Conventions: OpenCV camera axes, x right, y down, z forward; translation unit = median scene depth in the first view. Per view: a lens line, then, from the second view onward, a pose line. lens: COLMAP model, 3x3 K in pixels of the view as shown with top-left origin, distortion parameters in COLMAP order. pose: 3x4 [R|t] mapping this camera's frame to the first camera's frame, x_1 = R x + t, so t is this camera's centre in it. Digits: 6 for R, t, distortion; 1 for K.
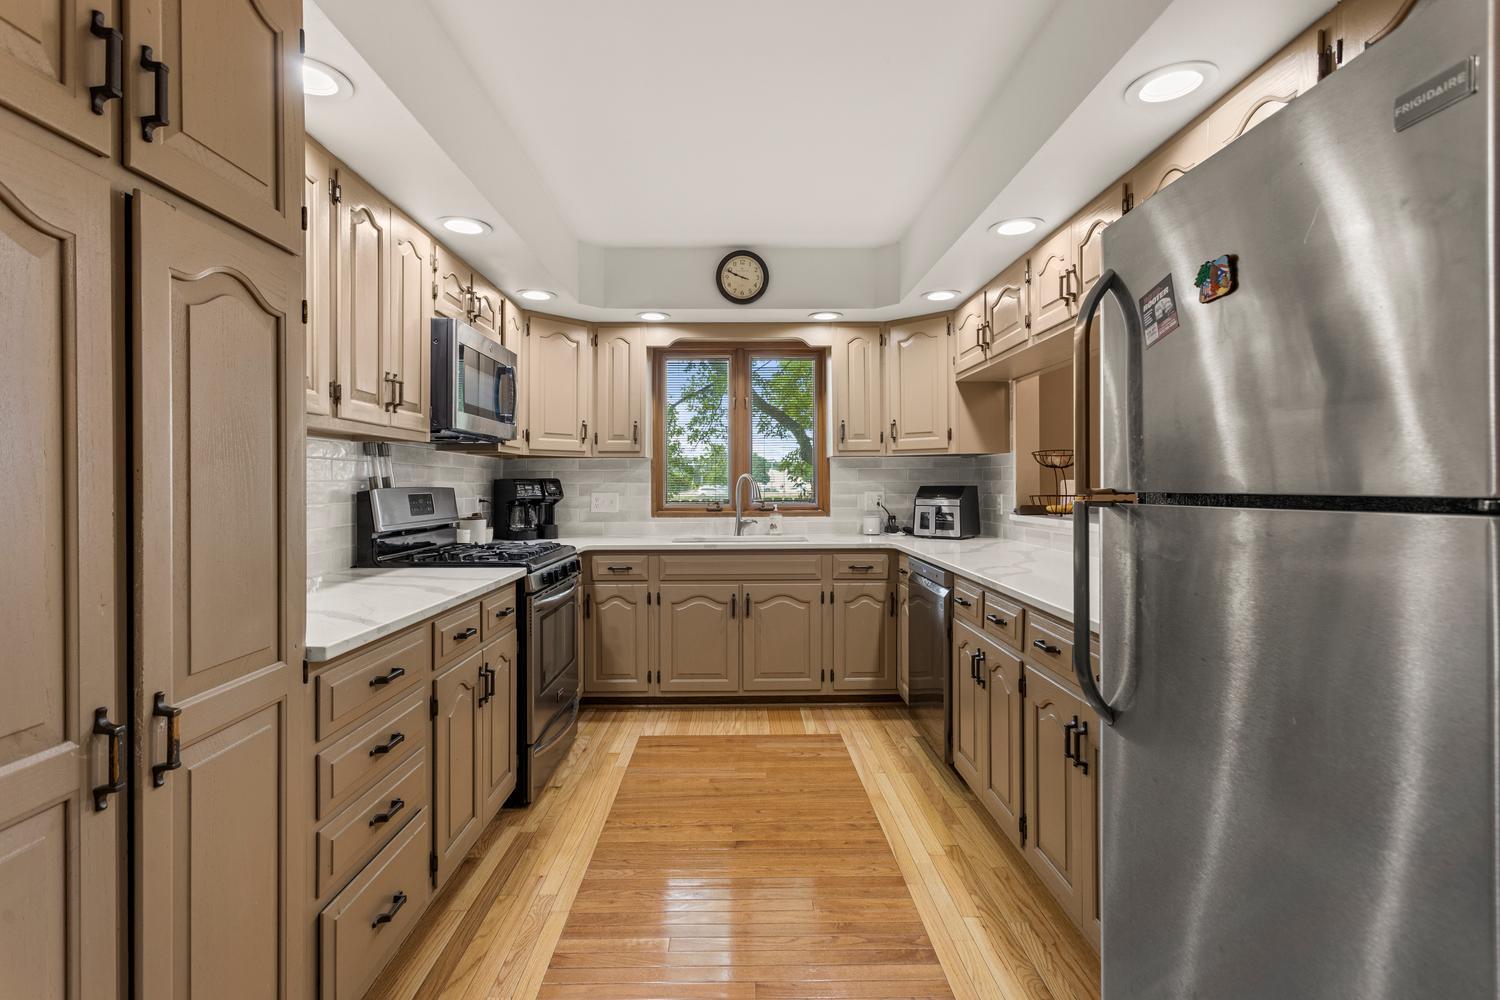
lens RADIAL K [[734.8, 0, 744.3], [0, 734.8, 490.3], [0, 0, 1]] dist [0.001236, 0.000298]
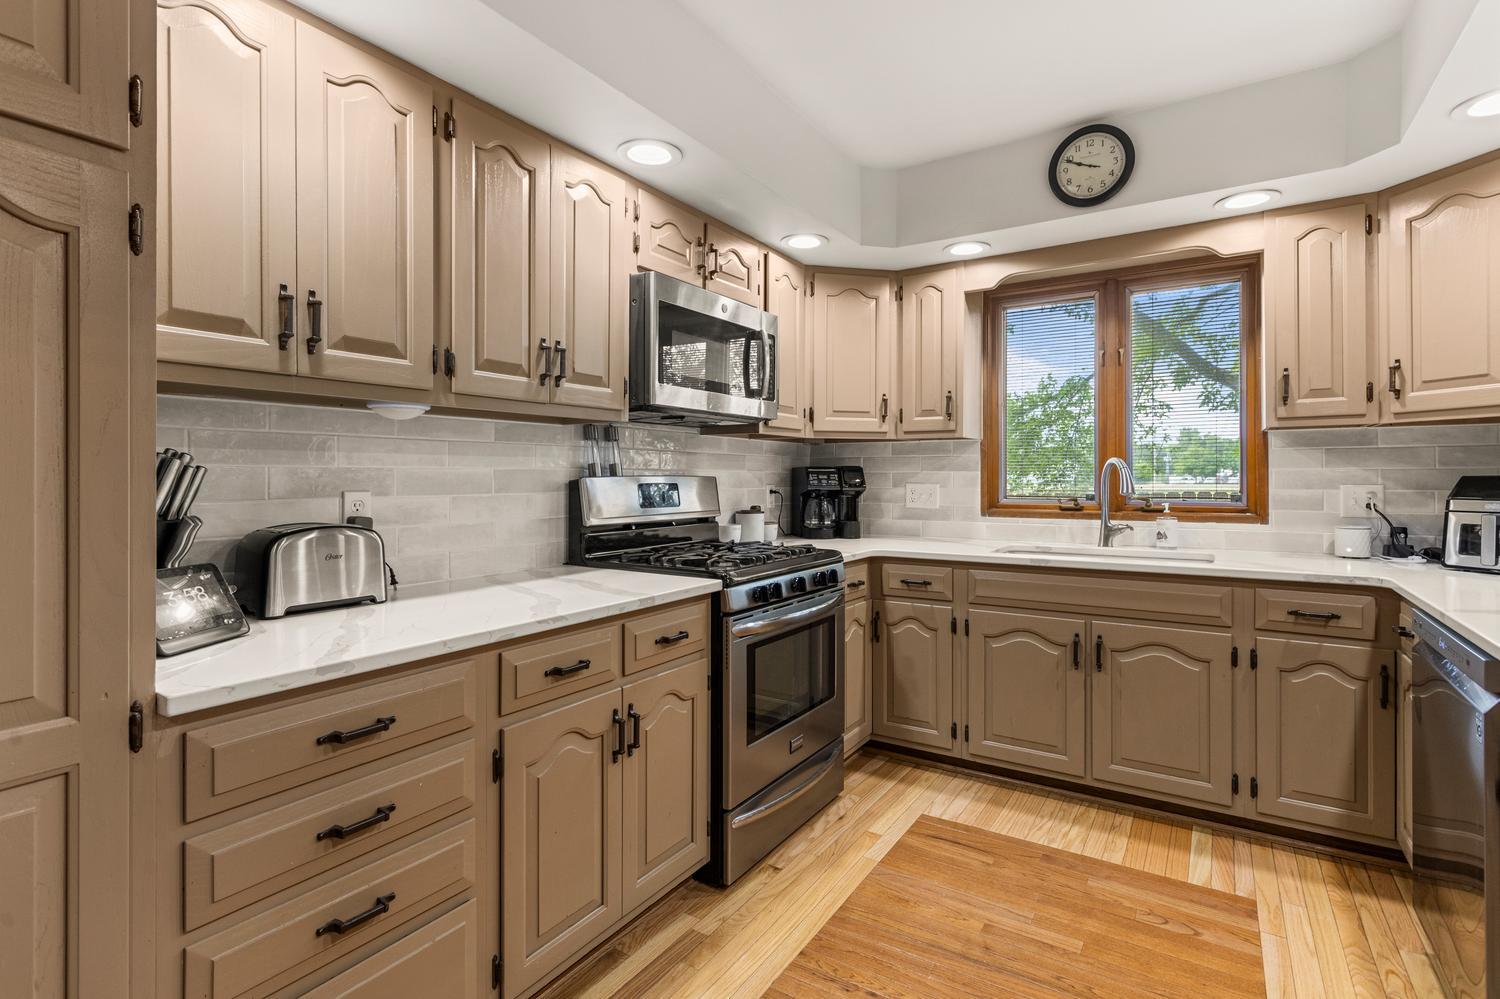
lens RADIAL K [[726.7, 0, 744.5], [0, 726.7, 477.4], [0, 0, 1]] dist [0.002405, 0.000453]
pose [[0.831284, 0.002912, -0.555840, 0.104027], [-0.005594, 0.999979, -0.003128, 0.000033], [0.555820, 0.005710, 0.831283, 0.266770]]
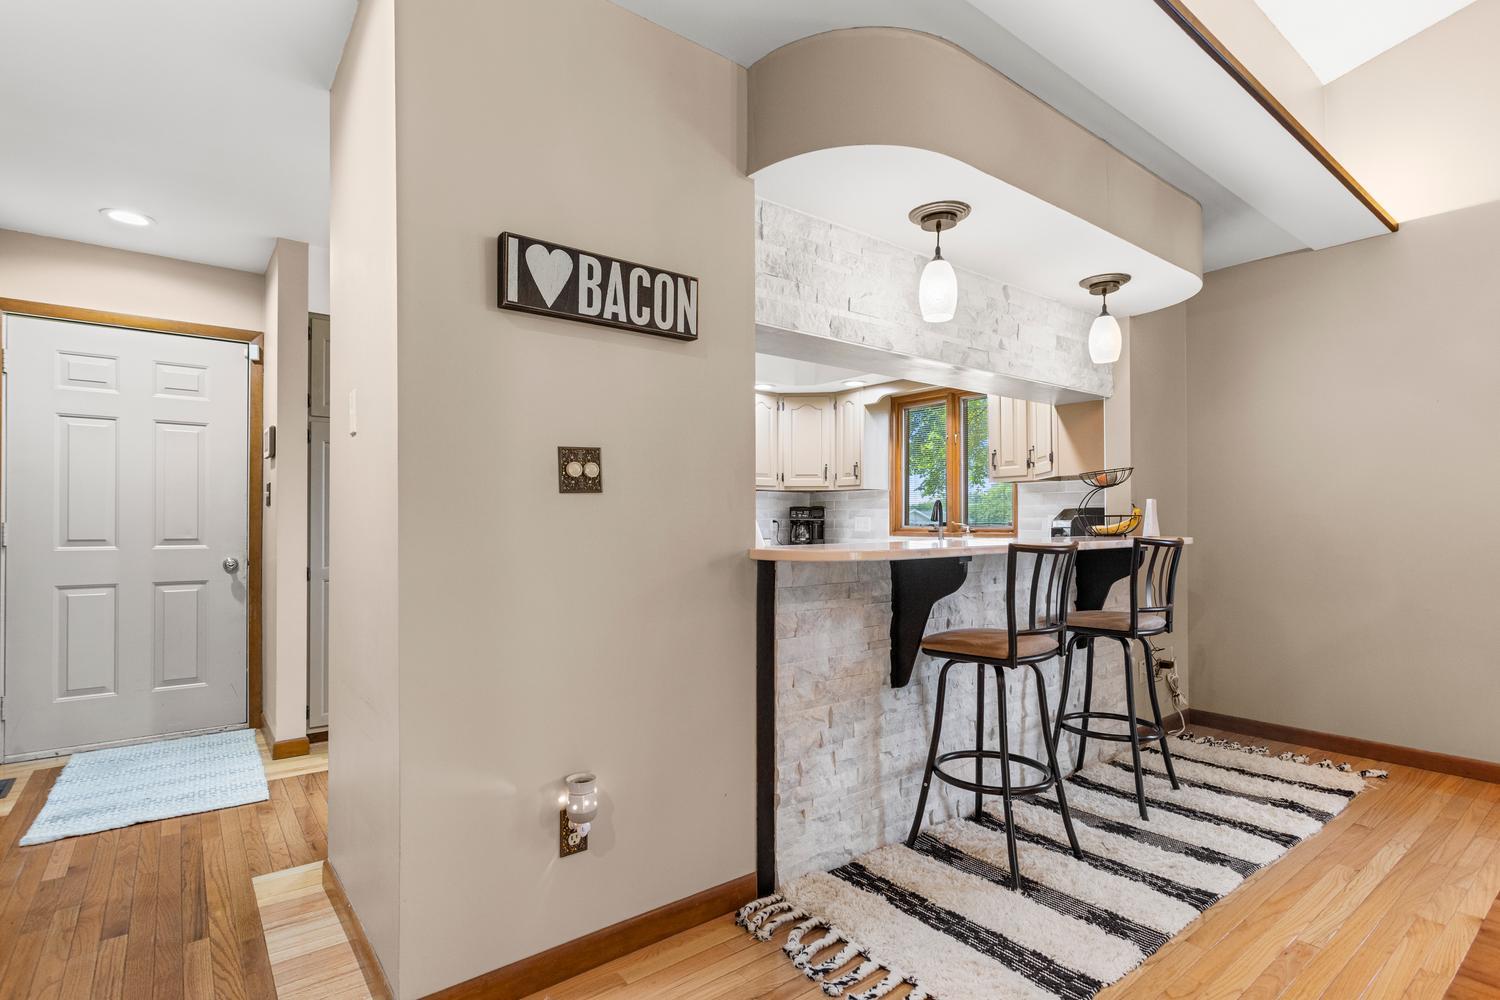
lens RADIAL K [[734.7, 0, 742.7], [0, 734.7, 520.3], [0, 0, 1]] dist [0.001689, 0.000424]
pose [[0.606358, 0.000549, -0.795192, 0.842243], [-0.007449, 0.999960, -0.004990, 0.020849], [0.795157, 0.008950, 0.606337, 0.032636]]
